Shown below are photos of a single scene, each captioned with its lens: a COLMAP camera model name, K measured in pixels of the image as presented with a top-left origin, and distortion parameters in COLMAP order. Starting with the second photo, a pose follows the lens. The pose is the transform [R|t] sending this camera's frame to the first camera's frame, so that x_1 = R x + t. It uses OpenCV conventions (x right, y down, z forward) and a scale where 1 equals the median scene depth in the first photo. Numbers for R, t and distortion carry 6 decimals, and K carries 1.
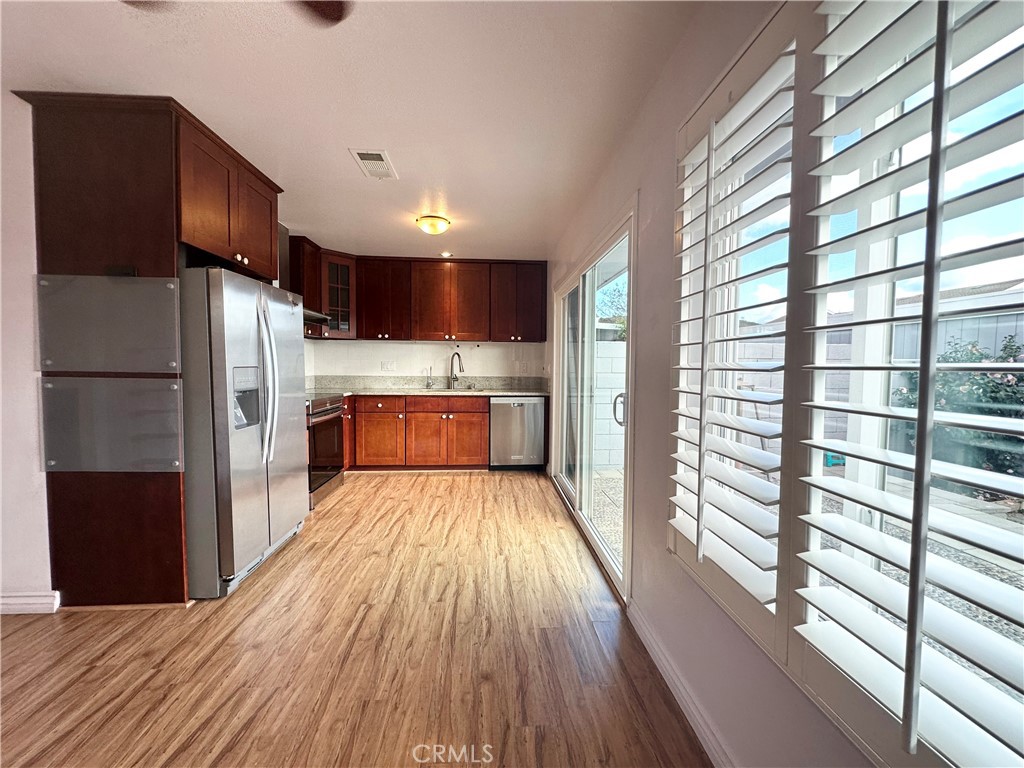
lens RADIAL K [[406.7, 0, 512.9], [0, 406.7, 383.3], [0, 0, 1]] dist [-0.004424, 0.000445]
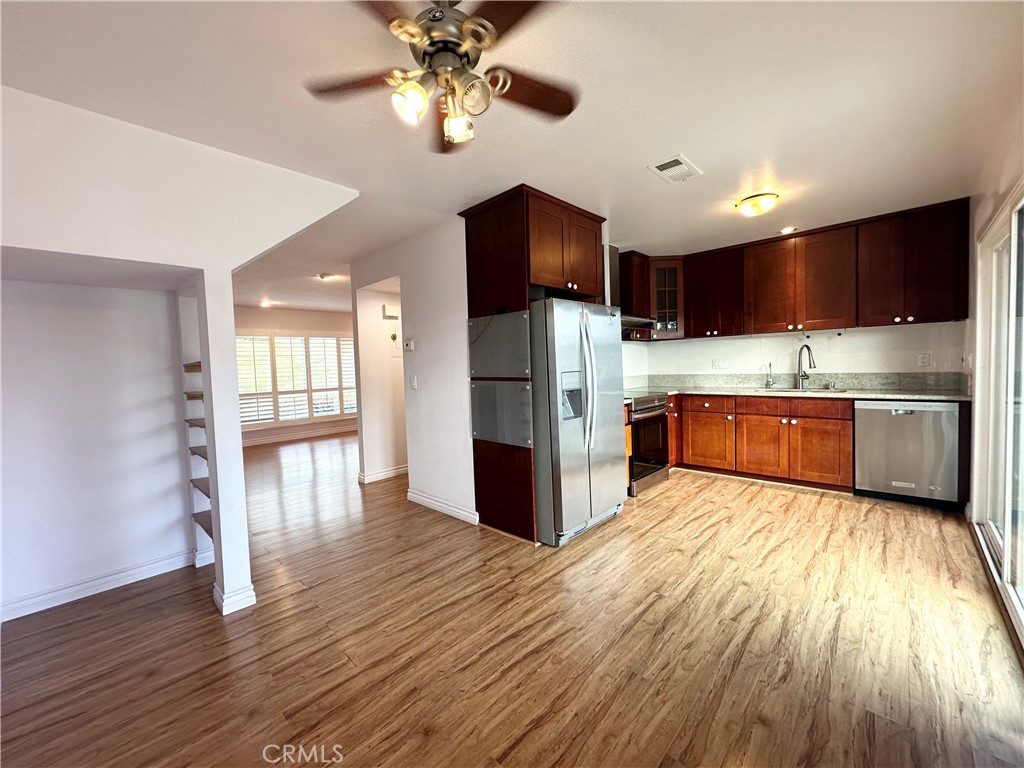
lens RADIAL K [[406.7, 0, 511.4], [0, 406.7, 383.1], [0, 0, 1]] dist [-0.004424, 0.000445]
pose [[0.672600, 0.000794, -0.740006, 0.122082], [0.005563, 0.999966, 0.006129, -0.010390], [0.739985, -0.008239, 0.672573, 0.004932]]
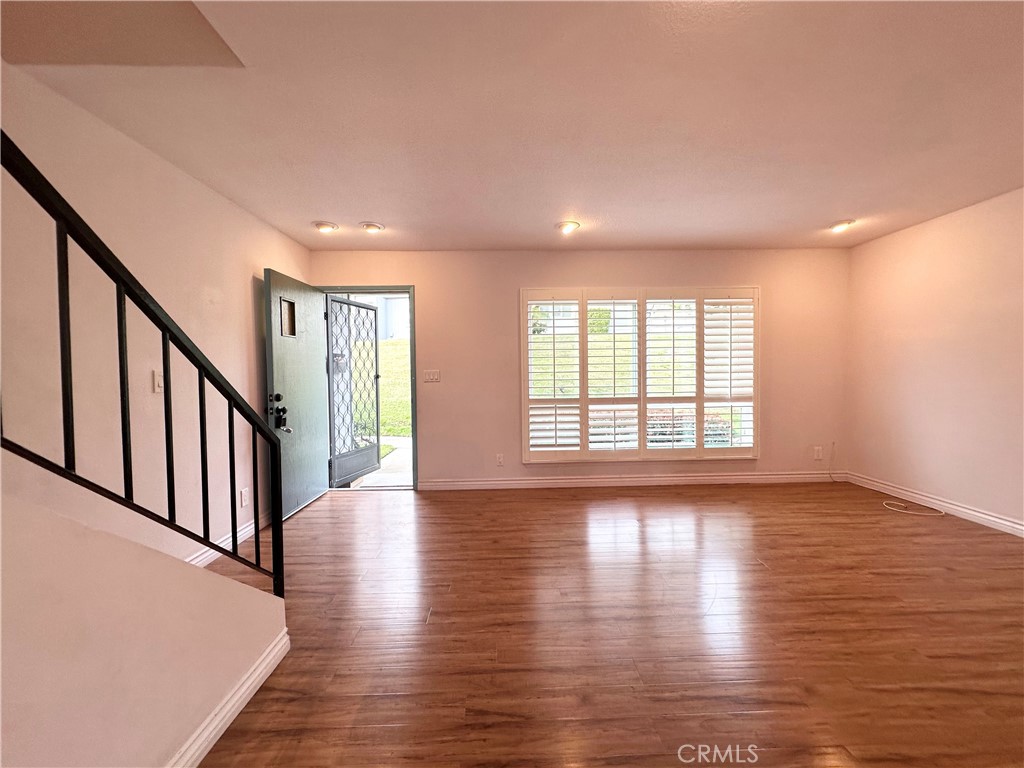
lens RADIAL K [[406.7, 0, 506.5], [0, 406.7, 378.4], [0, 0, 1]] dist [-0.004424, 0.000445]
pose [[-0.055615, 0.004039, -0.998444, -1.386159], [-0.035918, 0.999336, 0.006044, -0.018432], [0.997806, 0.036198, -0.055433, 0.446313]]
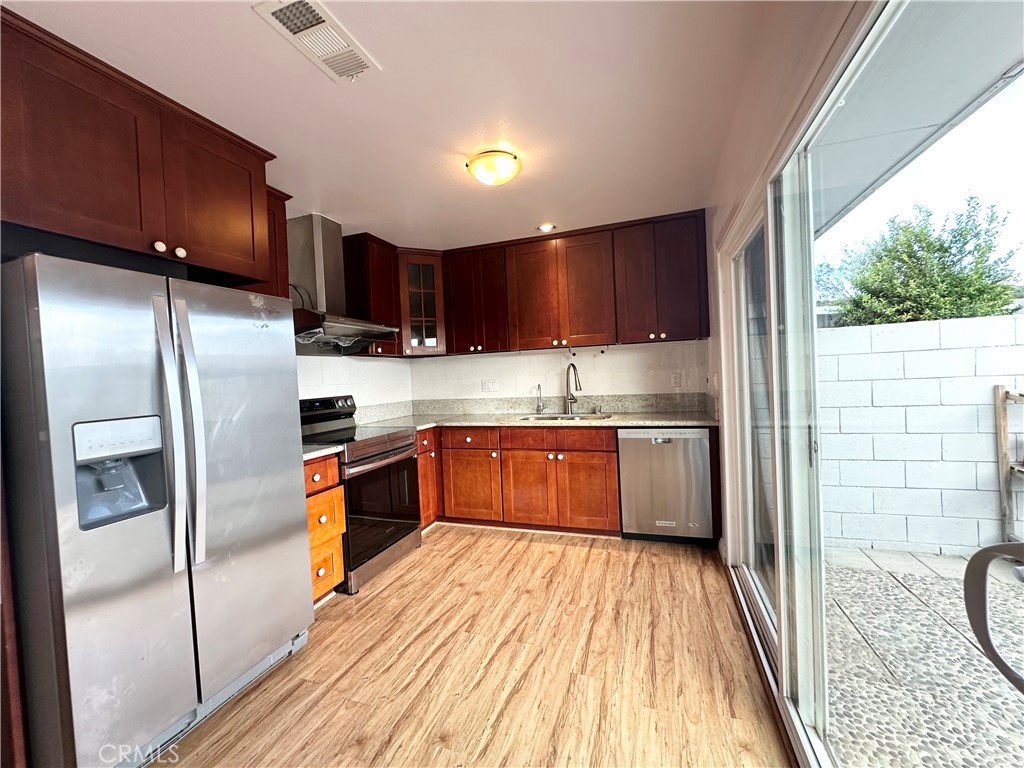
lens RADIAL K [[406.7, 0, 512.9], [0, 406.7, 382.6], [0, 0, 1]] dist [-0.004424, 0.000445]
pose [[0.917541, -0.043091, -0.395299, 0.084247], [0.034404, 0.998986, -0.029042, -0.043456], [0.396150, 0.013047, 0.918093, 0.531238]]
